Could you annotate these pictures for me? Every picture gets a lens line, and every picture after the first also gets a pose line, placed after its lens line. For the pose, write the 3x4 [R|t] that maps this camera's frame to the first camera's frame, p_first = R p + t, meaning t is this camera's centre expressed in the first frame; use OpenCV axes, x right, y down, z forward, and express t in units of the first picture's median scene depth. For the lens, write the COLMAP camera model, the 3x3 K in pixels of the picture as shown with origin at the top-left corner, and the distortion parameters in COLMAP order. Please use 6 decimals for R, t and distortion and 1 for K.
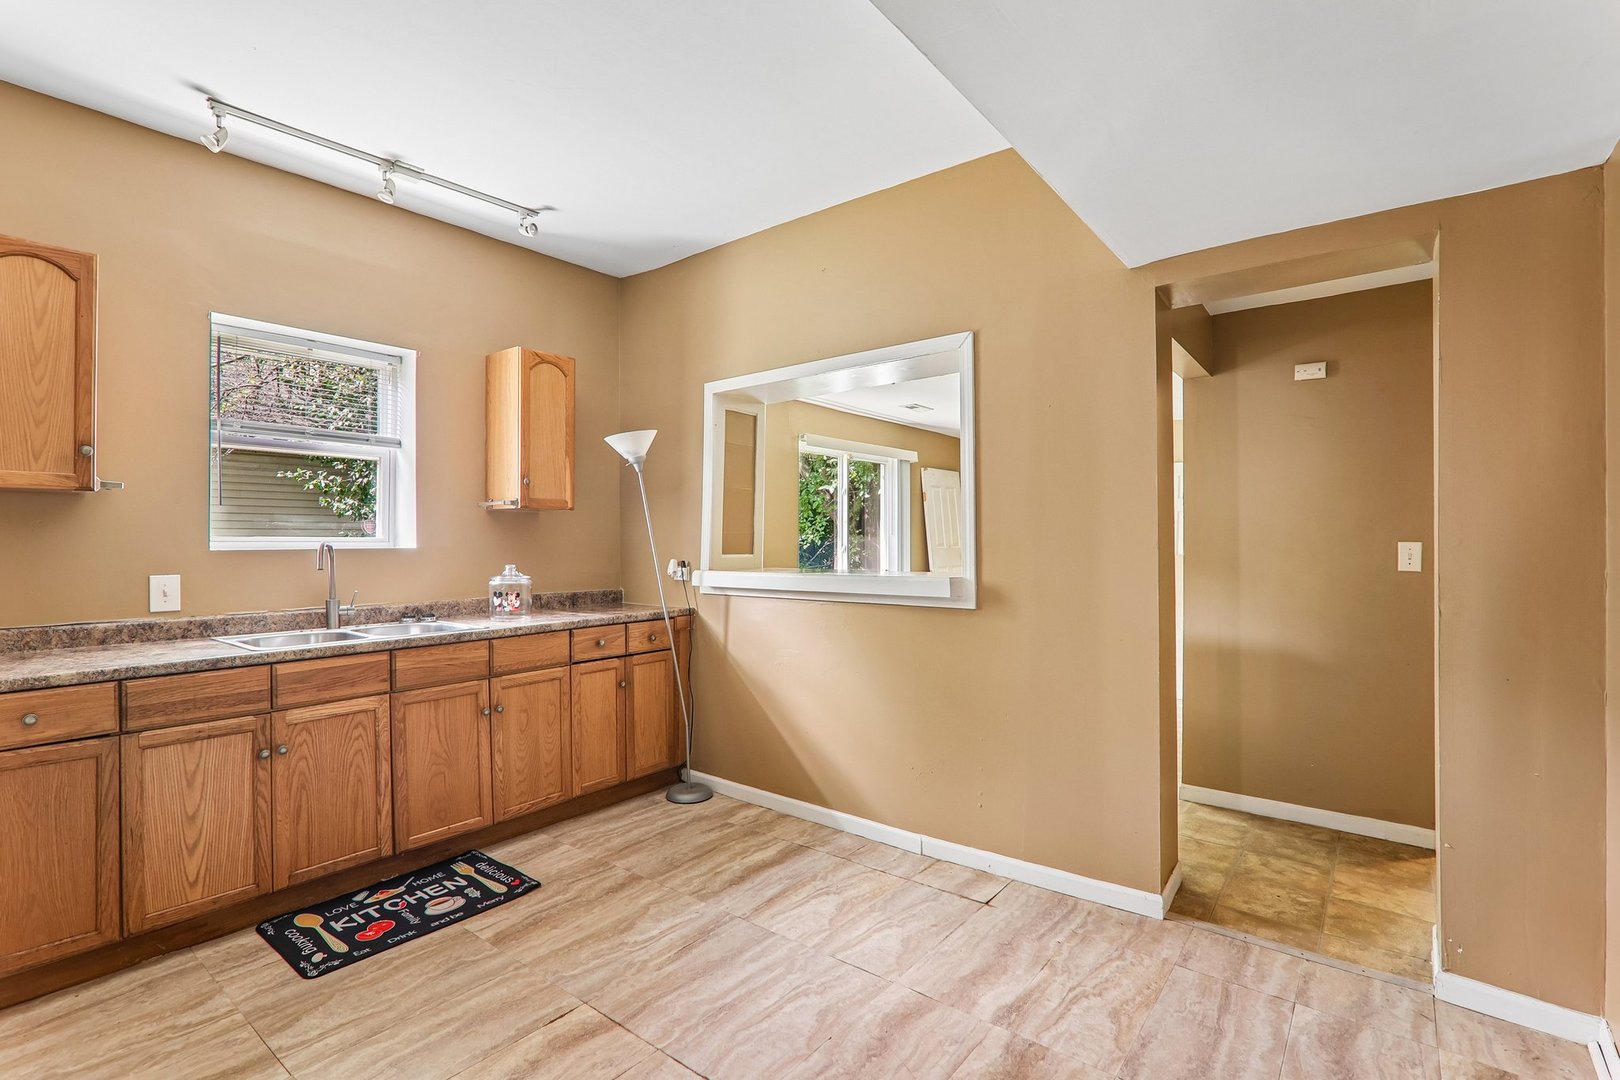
lens RADIAL K [[739.3, 0, 814.1], [0, 739.3, 540.0], [0, 0, 1]] dist [-0.010206, 0.000962]
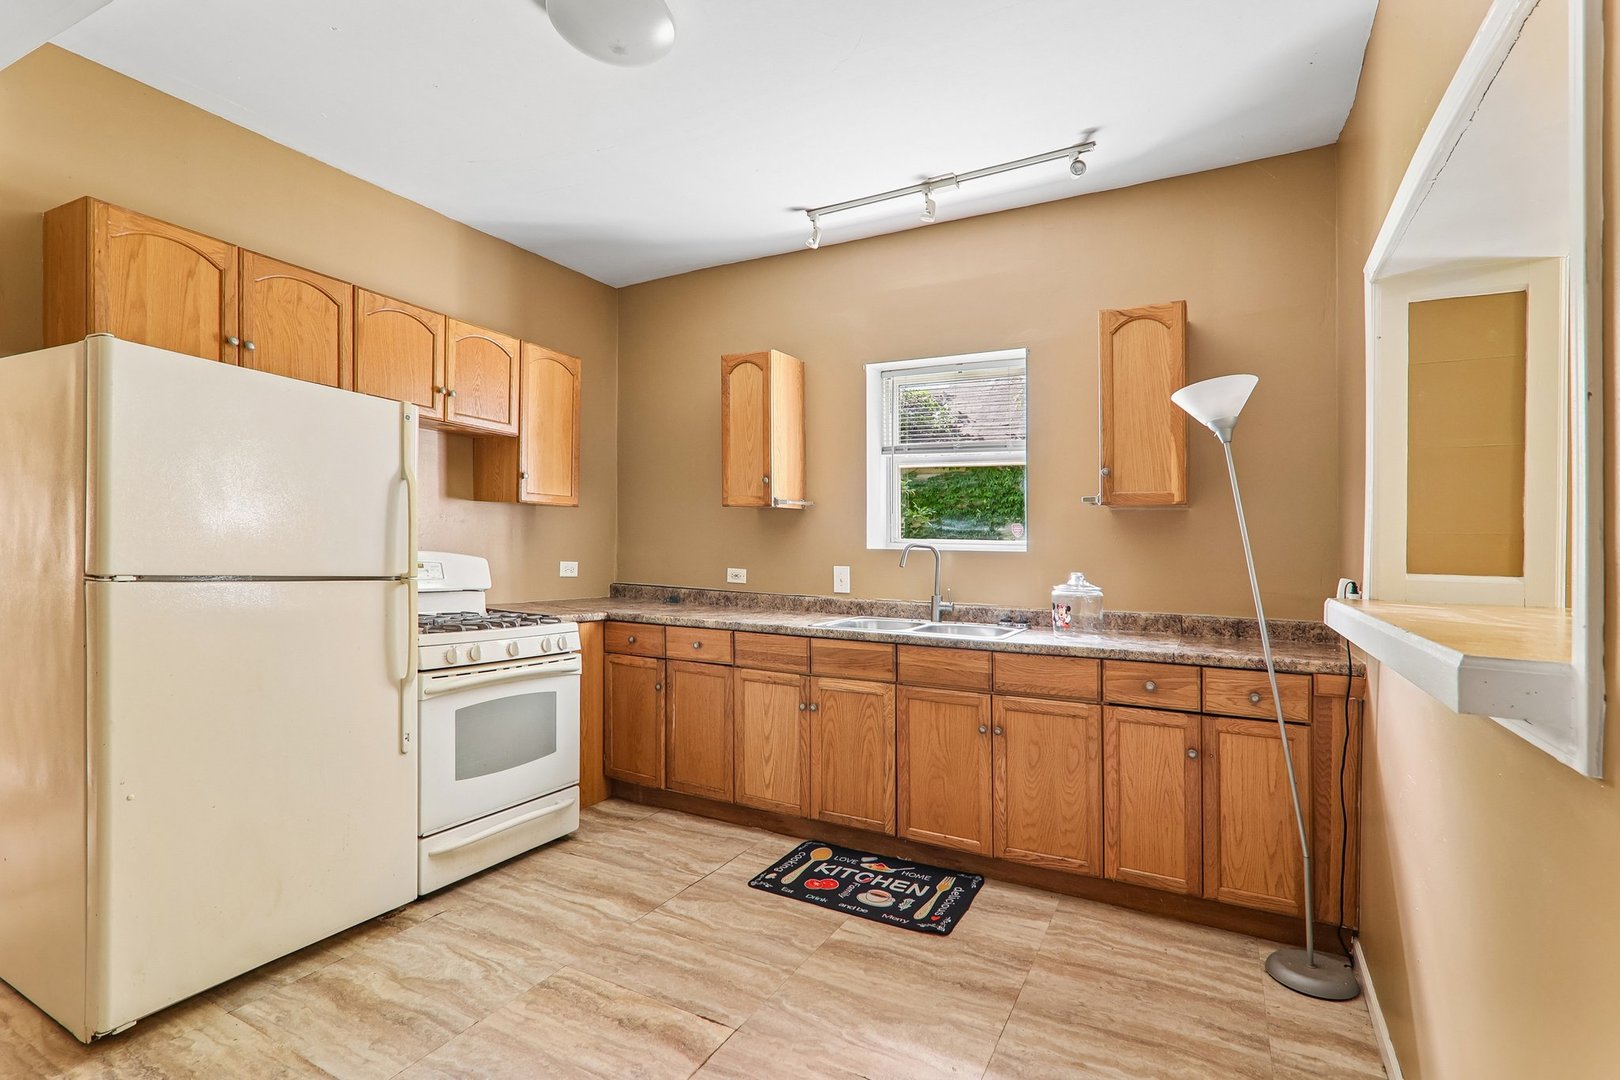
lens RADIAL K [[764.1, 0, 810.0], [0, 764.1, 540.0], [0, 0, 1]] dist [-0.002965, 0.000040]
pose [[0.186607, 0.001260, -0.982434, 0.488698], [-0.015902, 0.999872, -0.001738, 0.002806], [0.982306, 0.015947, 0.186603, 0.663362]]
